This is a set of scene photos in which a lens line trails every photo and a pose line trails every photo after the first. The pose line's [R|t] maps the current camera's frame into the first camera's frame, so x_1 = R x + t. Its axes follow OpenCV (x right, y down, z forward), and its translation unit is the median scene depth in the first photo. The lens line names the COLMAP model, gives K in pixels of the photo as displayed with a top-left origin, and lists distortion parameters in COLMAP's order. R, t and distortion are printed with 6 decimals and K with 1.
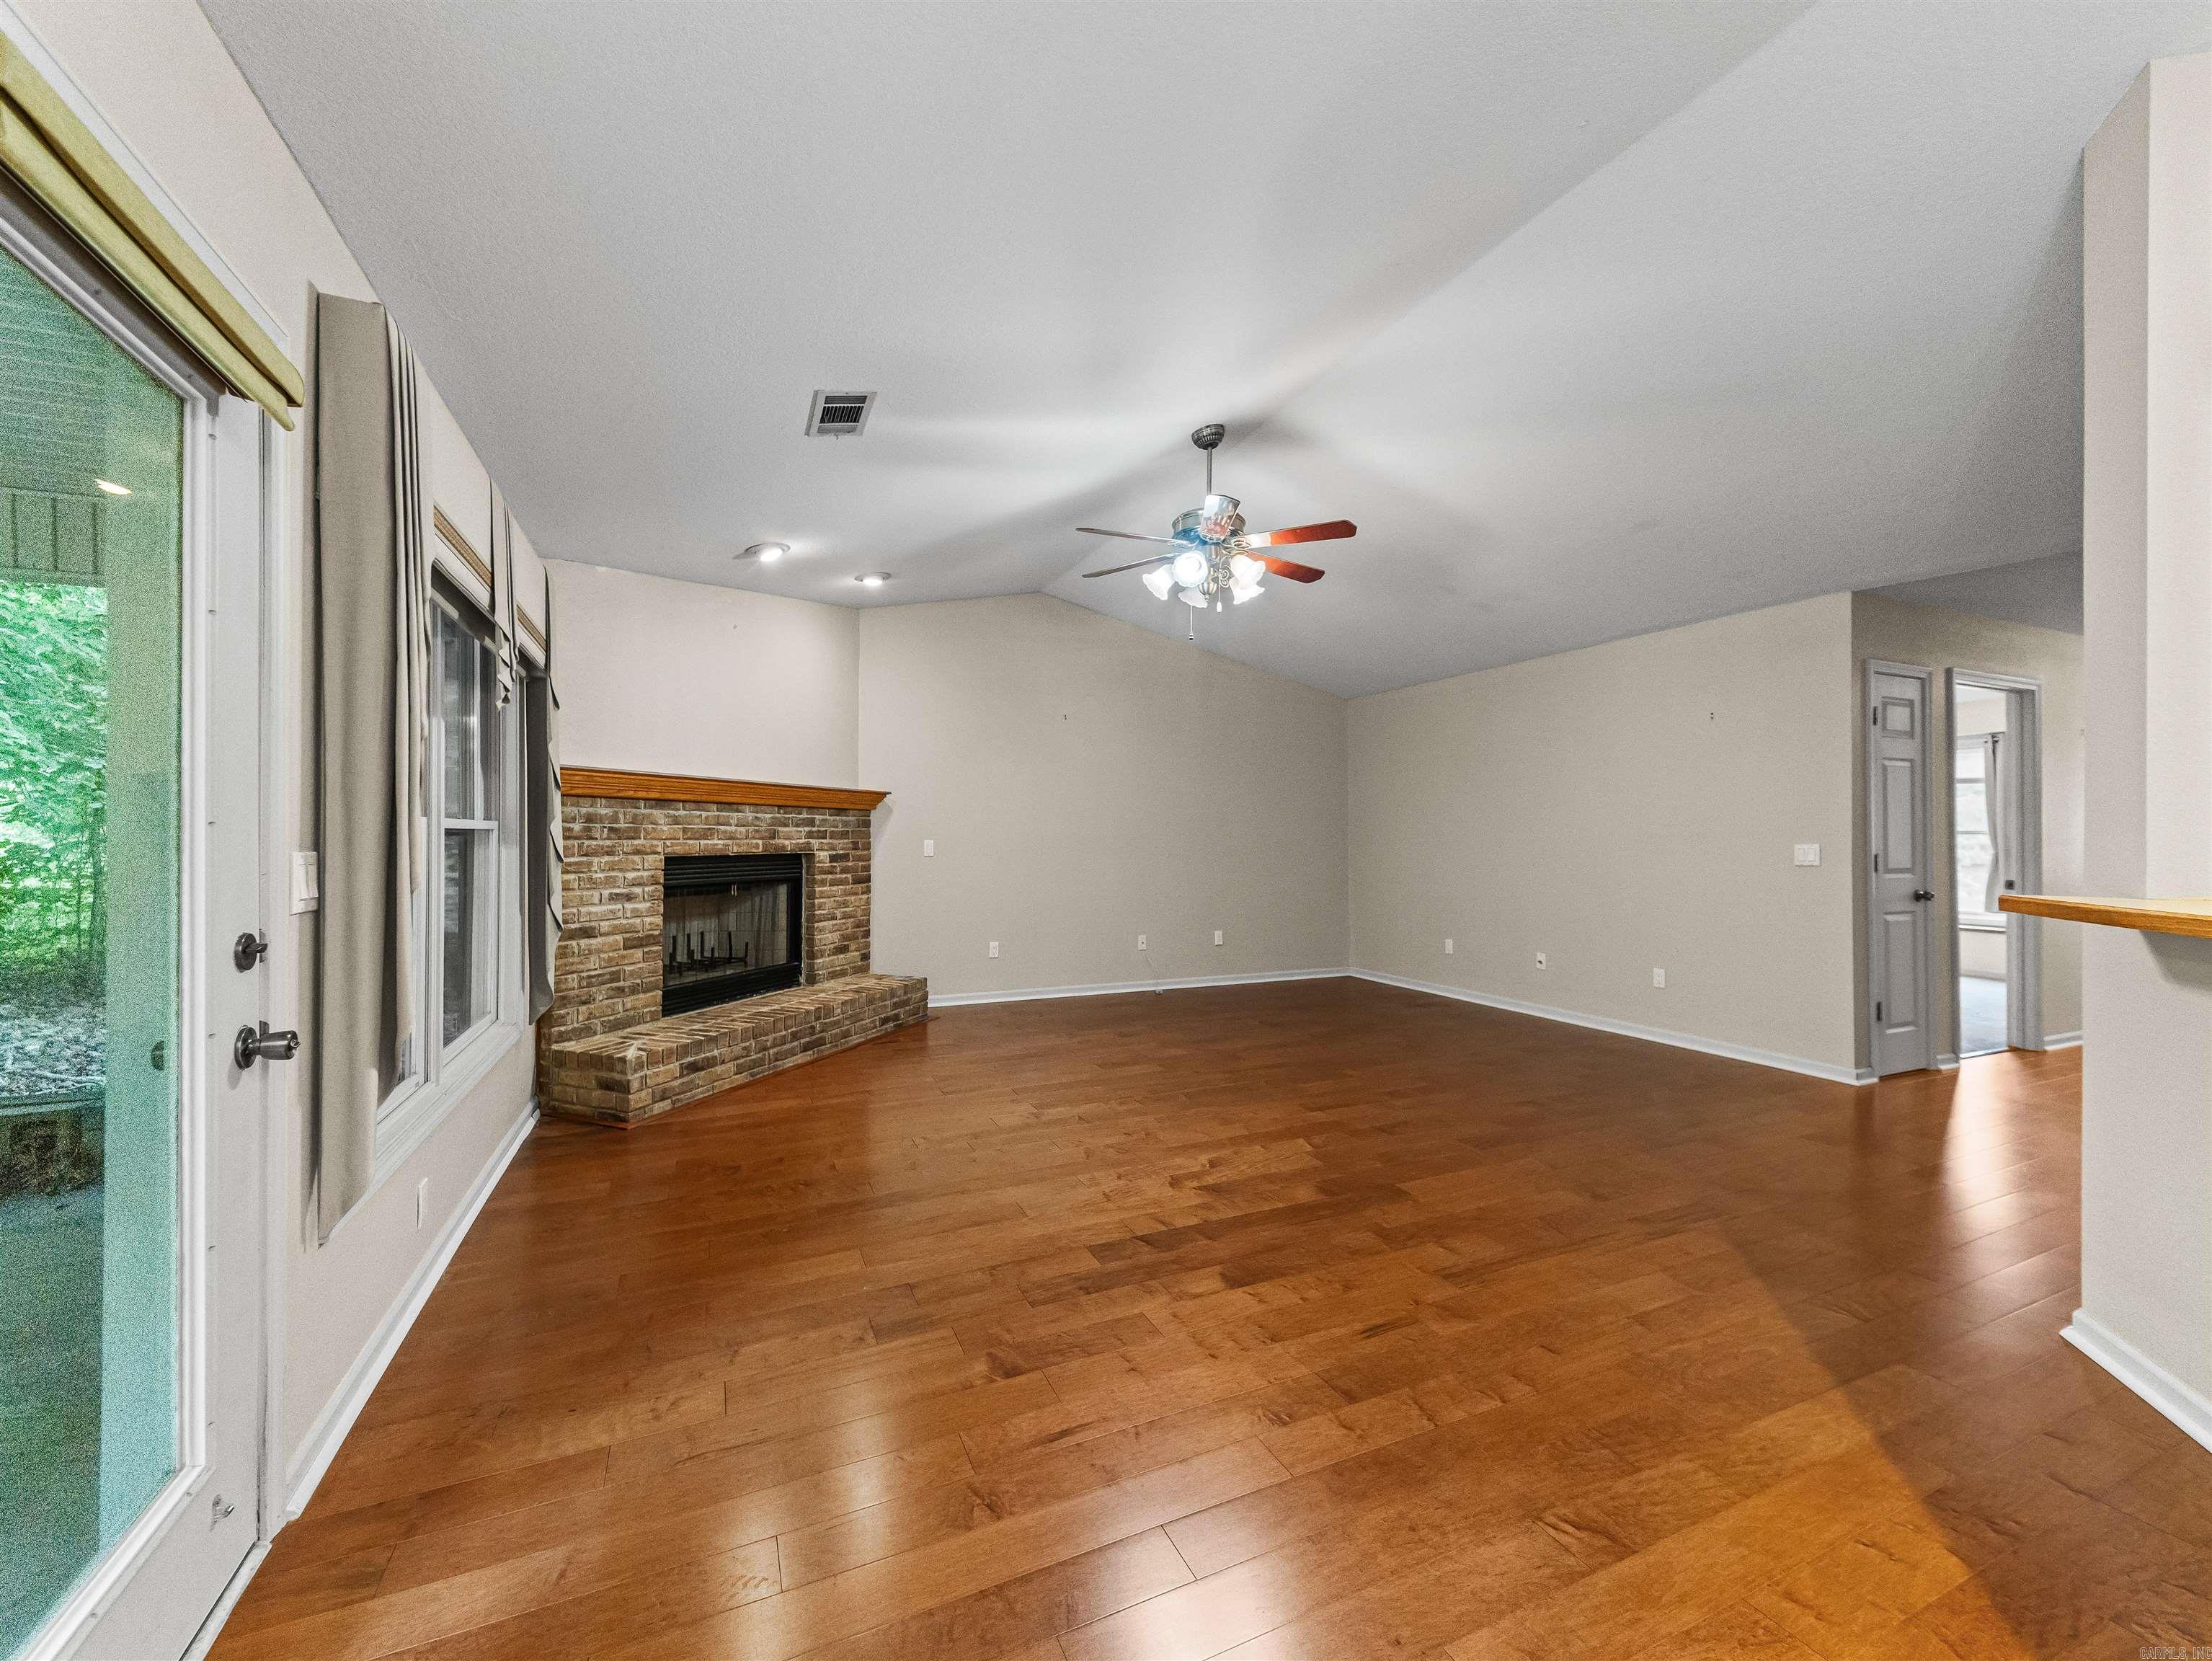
lens RADIAL K [[861.0, 0, 1112.2], [0, 861.0, 833.9], [0, 0, 1]] dist [0.032316, -0.010948]
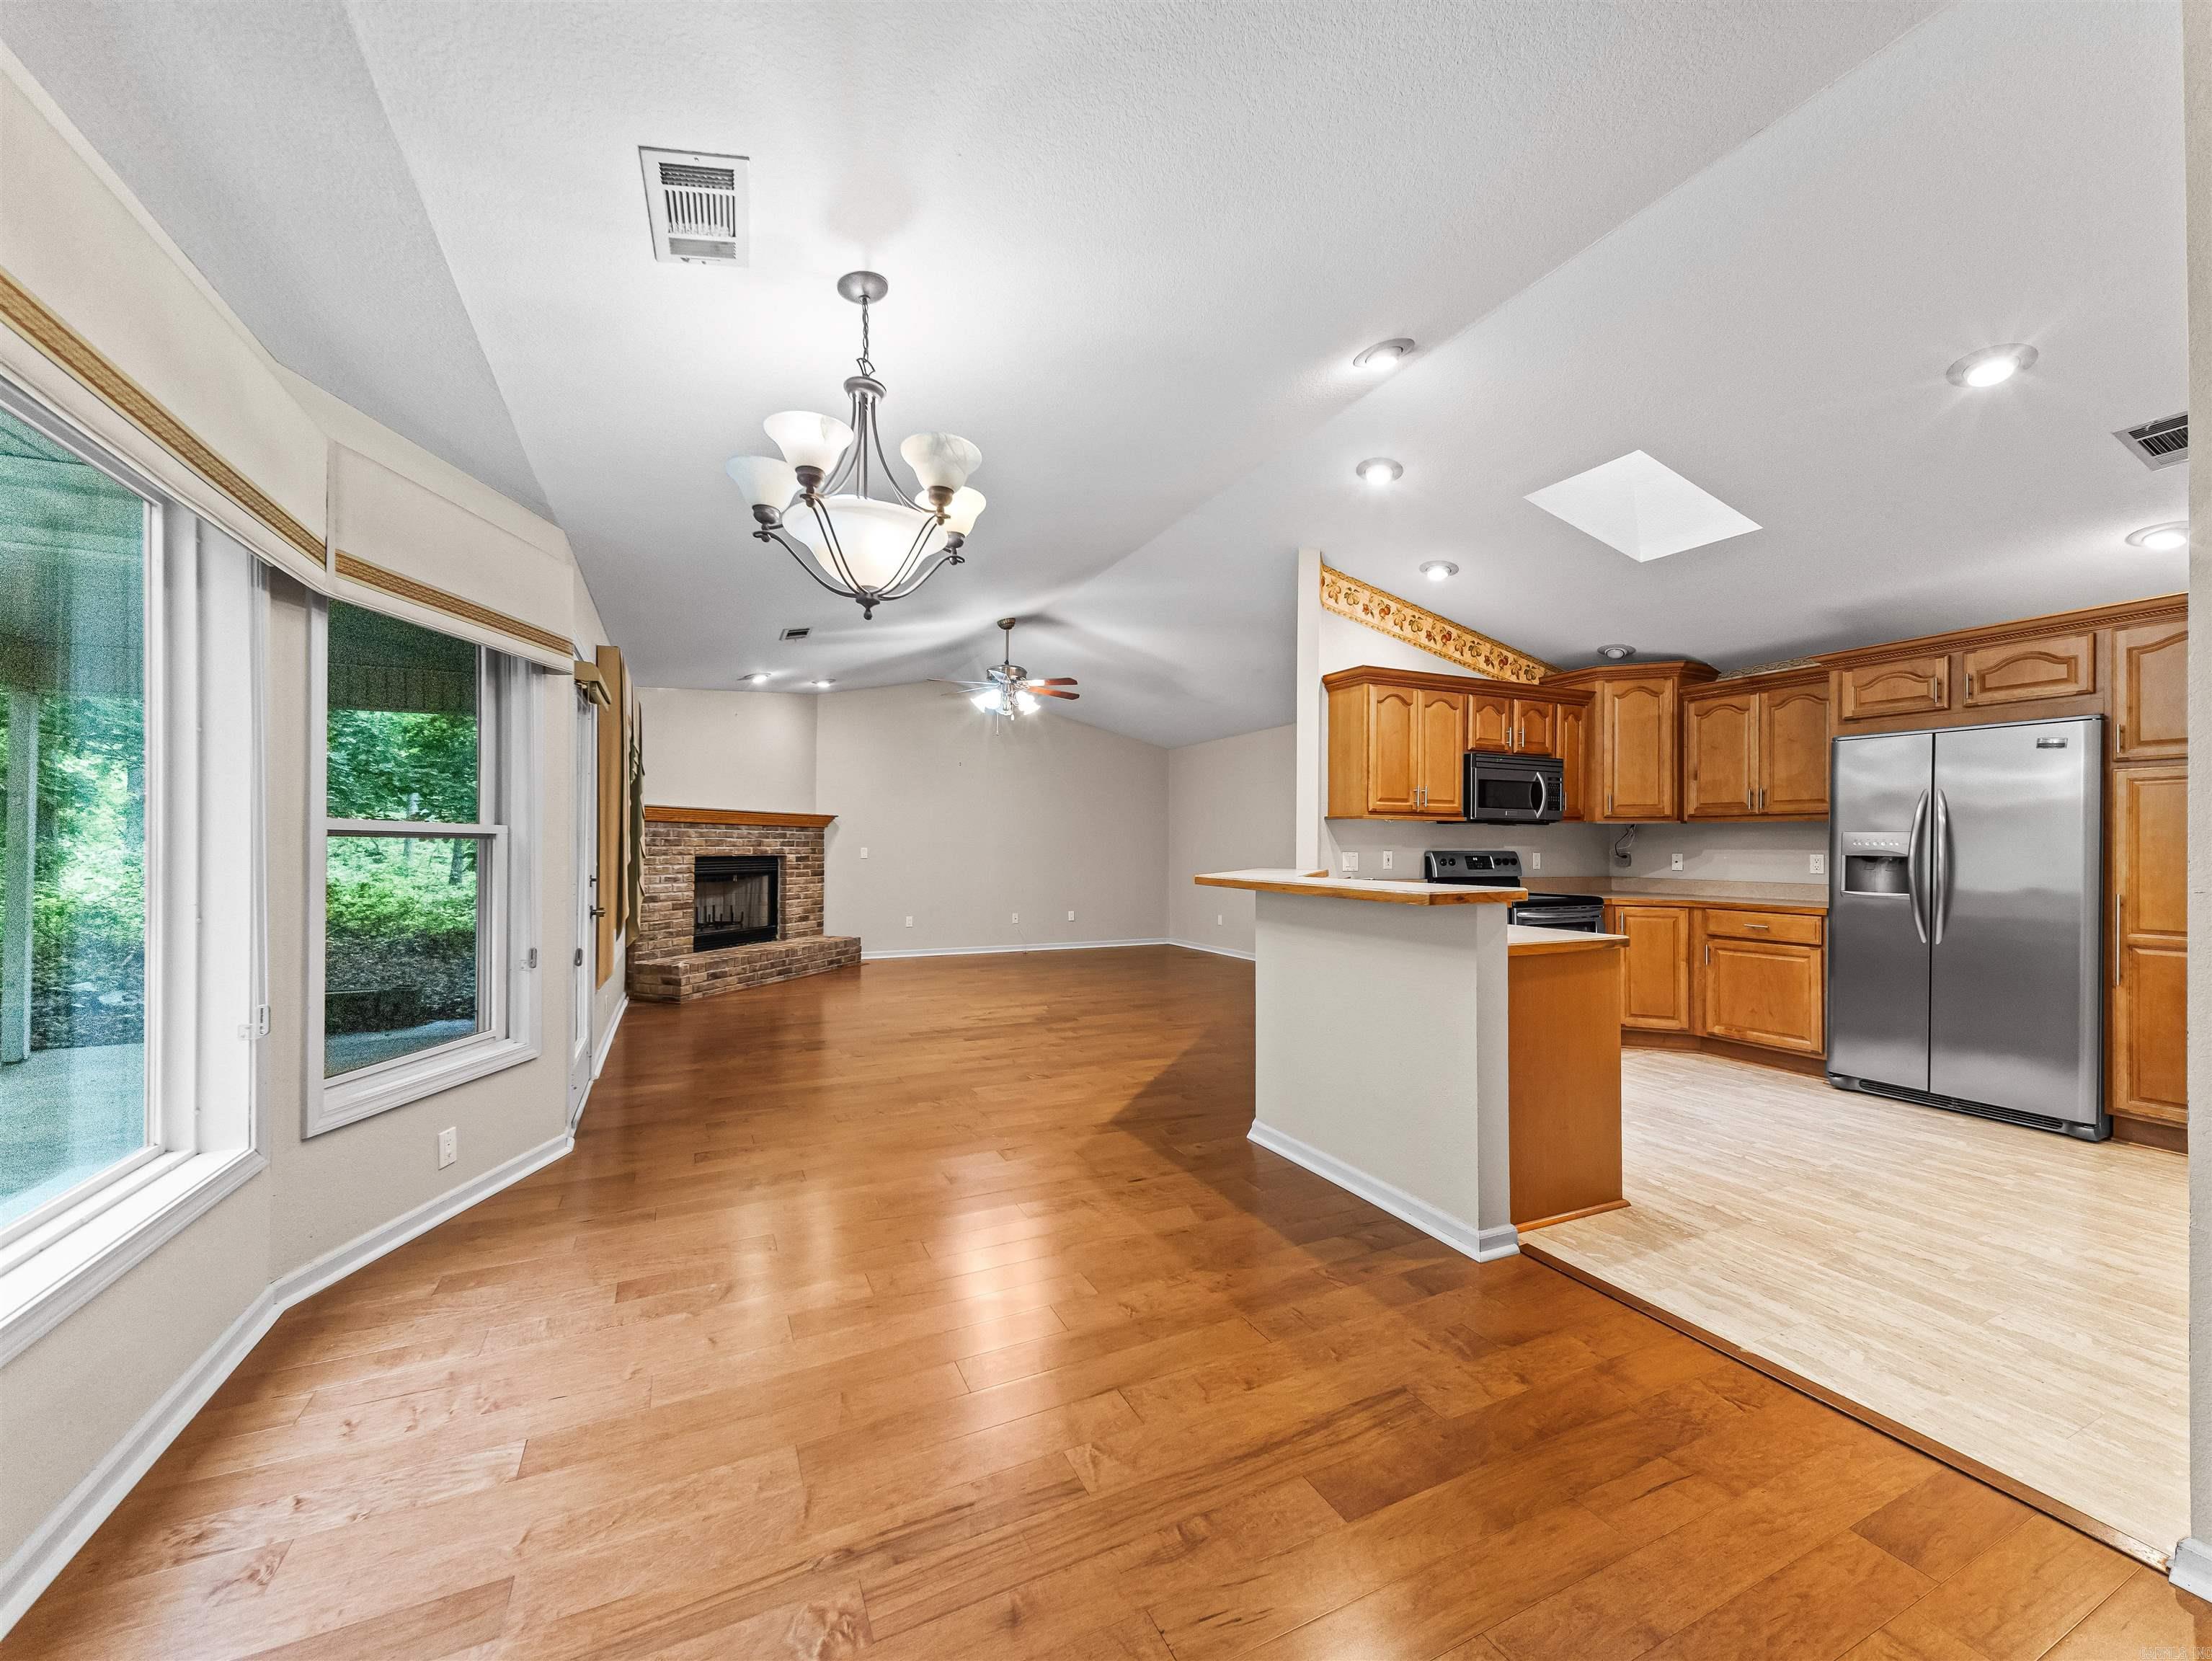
lens RADIAL K [[861.0, 0, 1105.7], [0, 861.0, 838.6], [0, 0, 1]] dist [0.032316, -0.010948]
pose [[0.999900, 0.001952, 0.013987, 0.261730], [-0.001896, 0.999990, -0.003989, -0.003621], [-0.013994, 0.003962, 0.999894, -0.705096]]
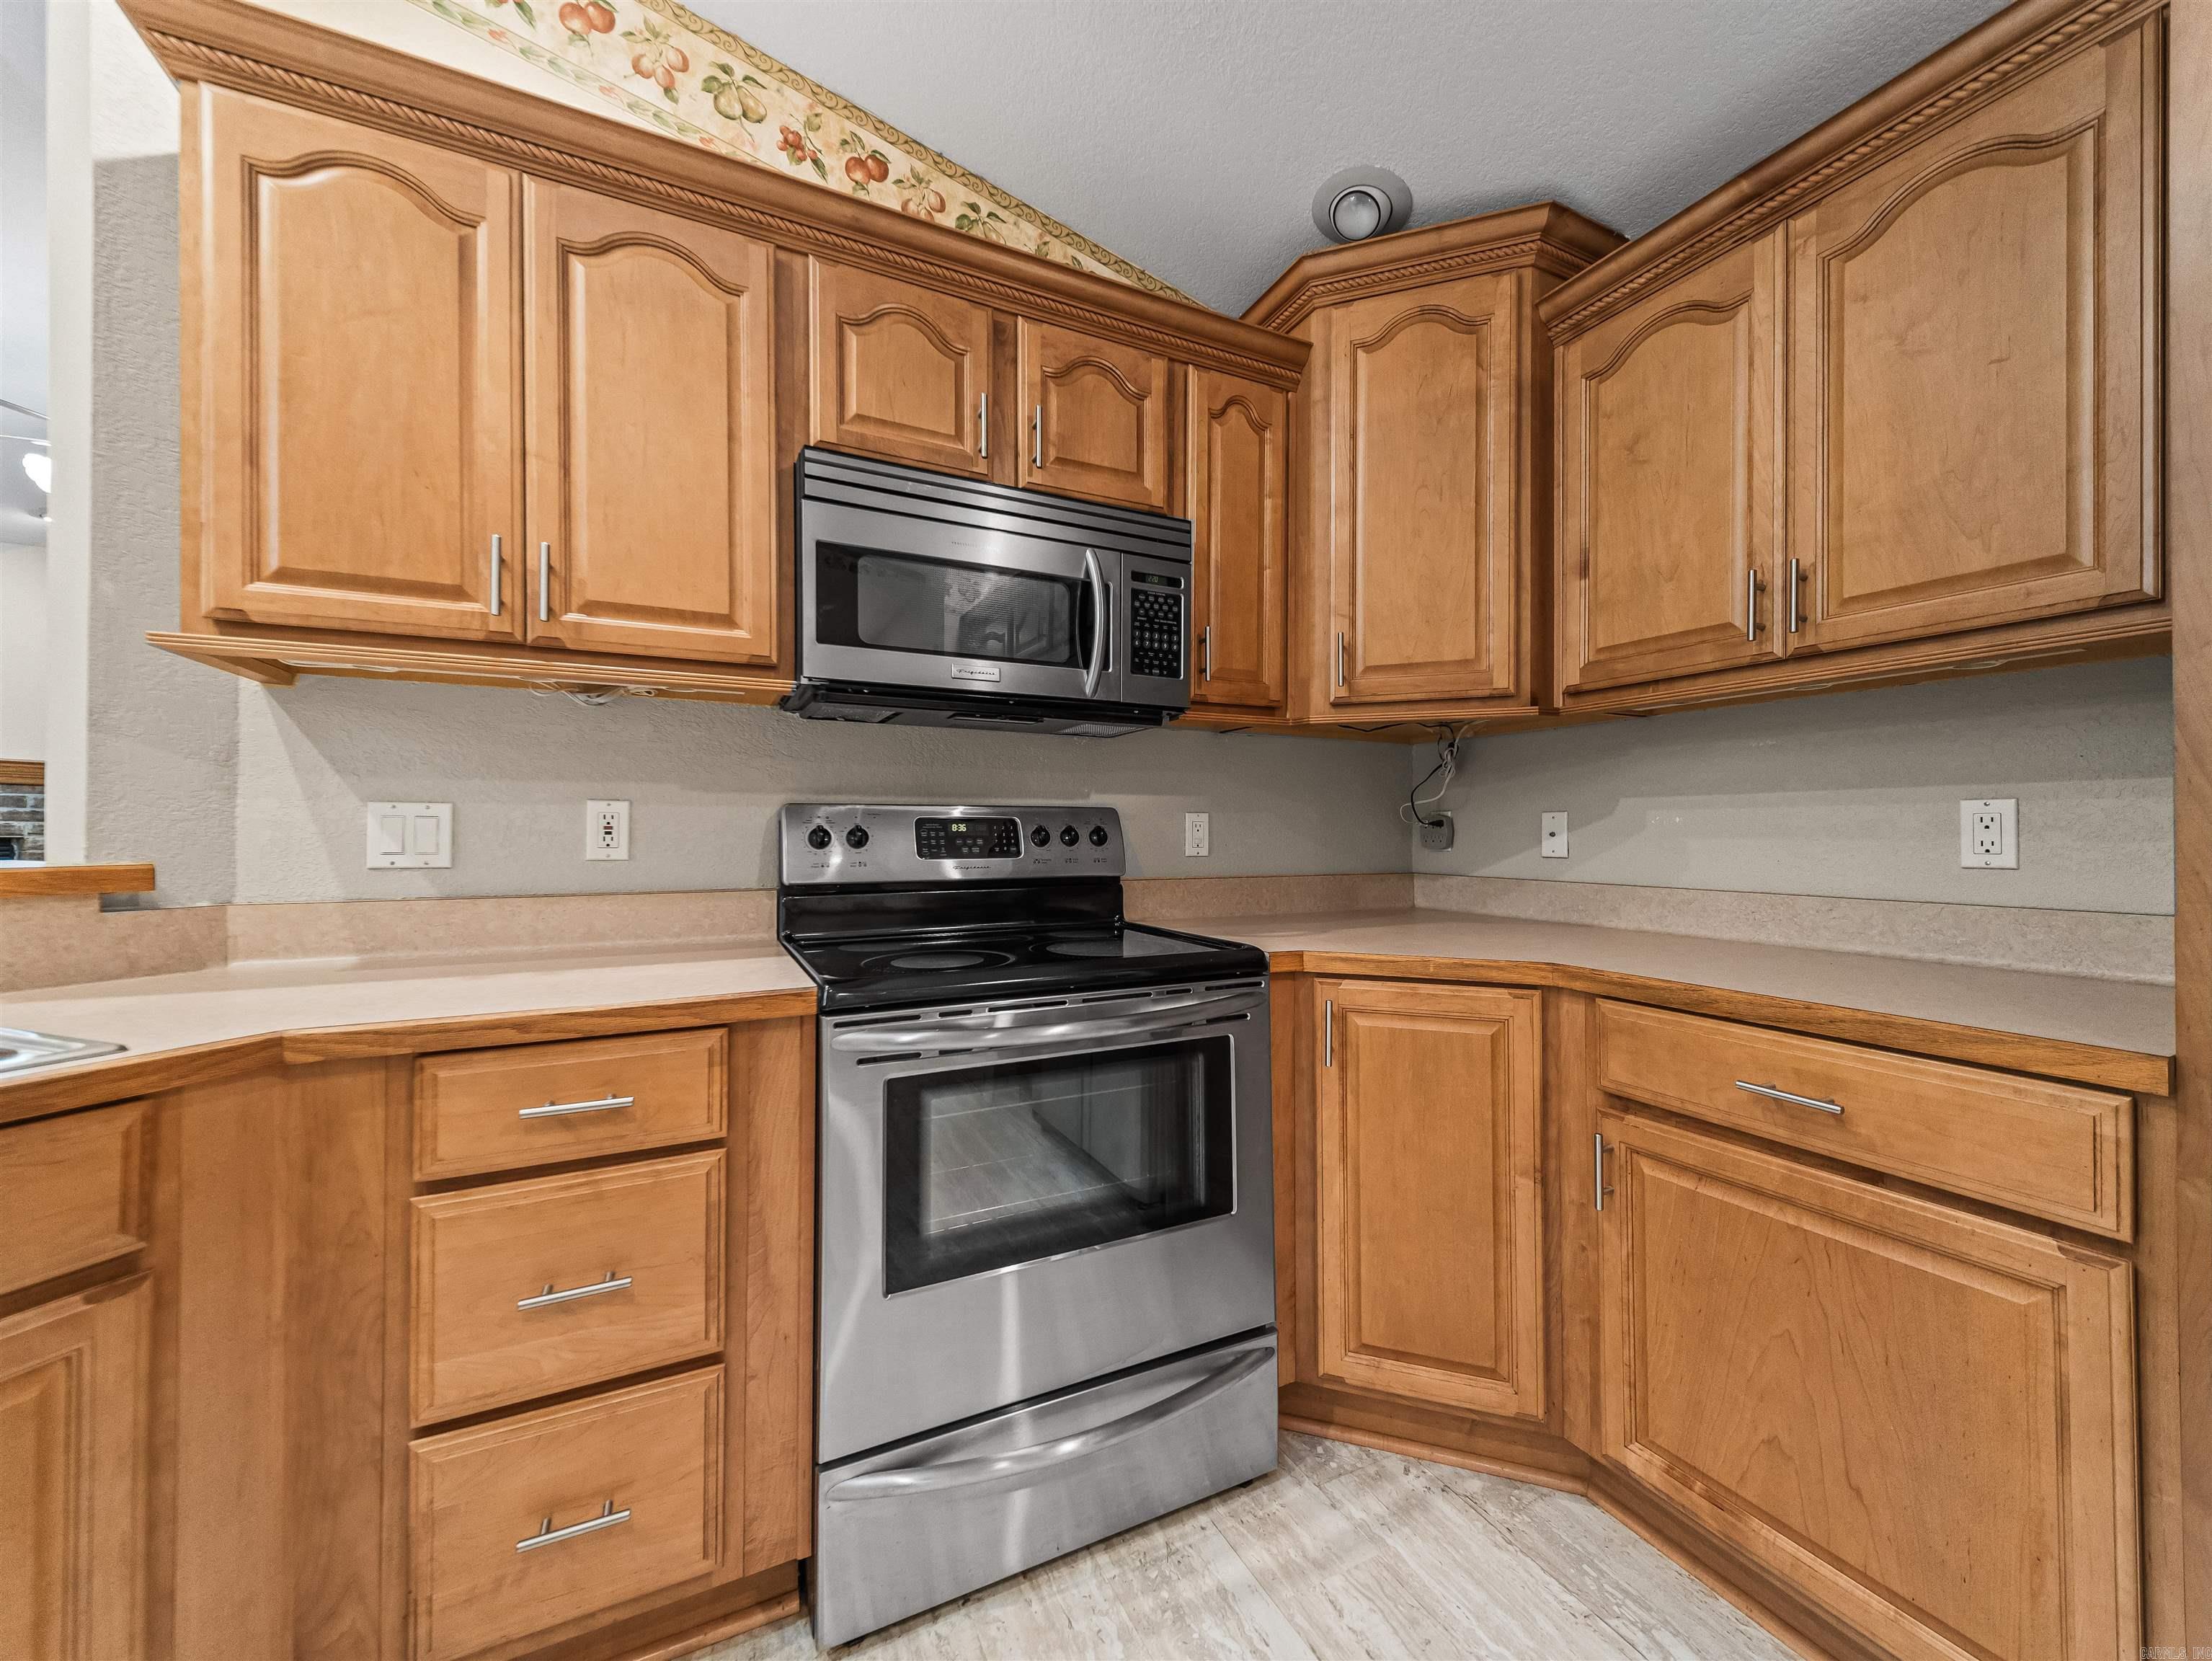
lens RADIAL K [[861.0, 0, 1109.3], [0, 861.0, 824.3], [0, 0, 1]] dist [0.032316, -0.010948]
pose [[0.999722, -0.001901, 0.023518, 0.896109], [0.002060, 0.999975, -0.006744, 0.022199], [-0.023505, 0.006790, 0.999701, 0.136482]]
